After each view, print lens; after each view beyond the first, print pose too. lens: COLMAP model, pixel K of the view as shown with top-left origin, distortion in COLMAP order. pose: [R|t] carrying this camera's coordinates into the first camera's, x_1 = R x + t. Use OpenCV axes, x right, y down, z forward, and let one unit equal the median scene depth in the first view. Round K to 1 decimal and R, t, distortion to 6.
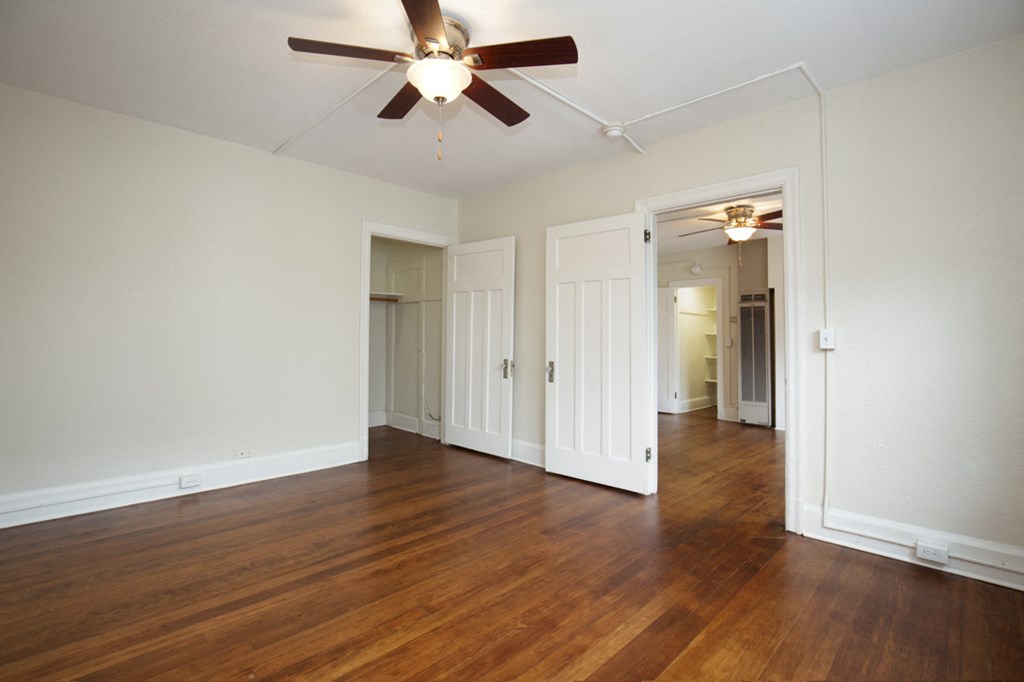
lens RADIAL K [[442.6, 0, 514.2], [0, 442.6, 334.9], [0, 0, 1]] dist [-0.001326, -0.000265]
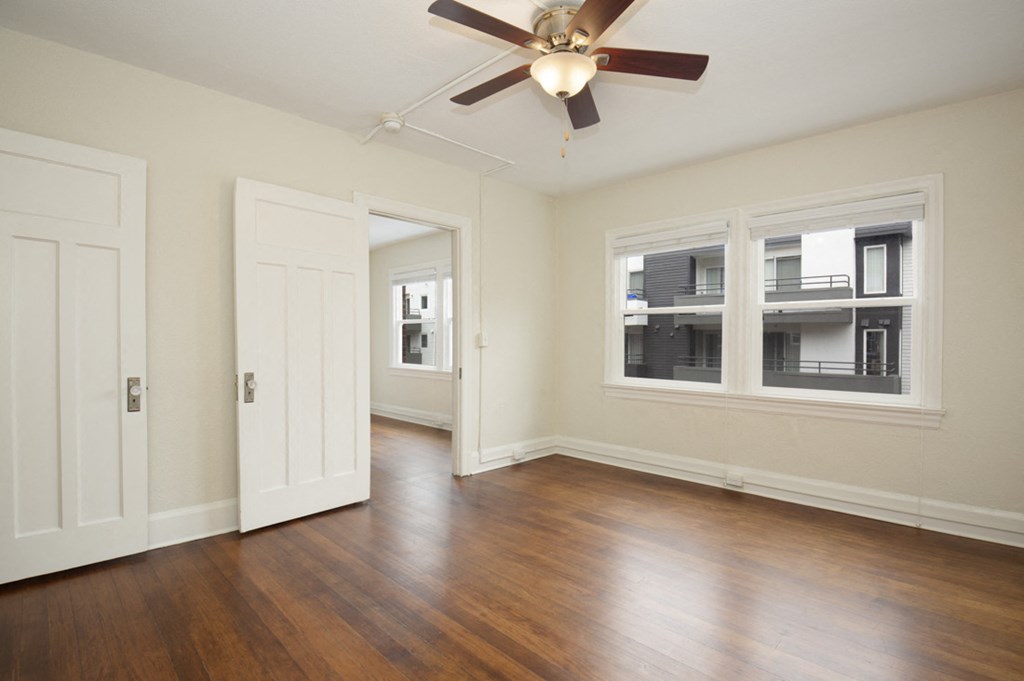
lens RADIAL K [[462.0, 0, 517.6], [0, 462.0, 341.0], [0, 0, 1]] dist [0.002242, 0.000535]
pose [[0.079072, -0.005691, 0.996853, -0.888488], [-0.008753, 0.999941, 0.006403, 0.001800], [-0.996831, -0.009232, 0.079017, 0.759864]]
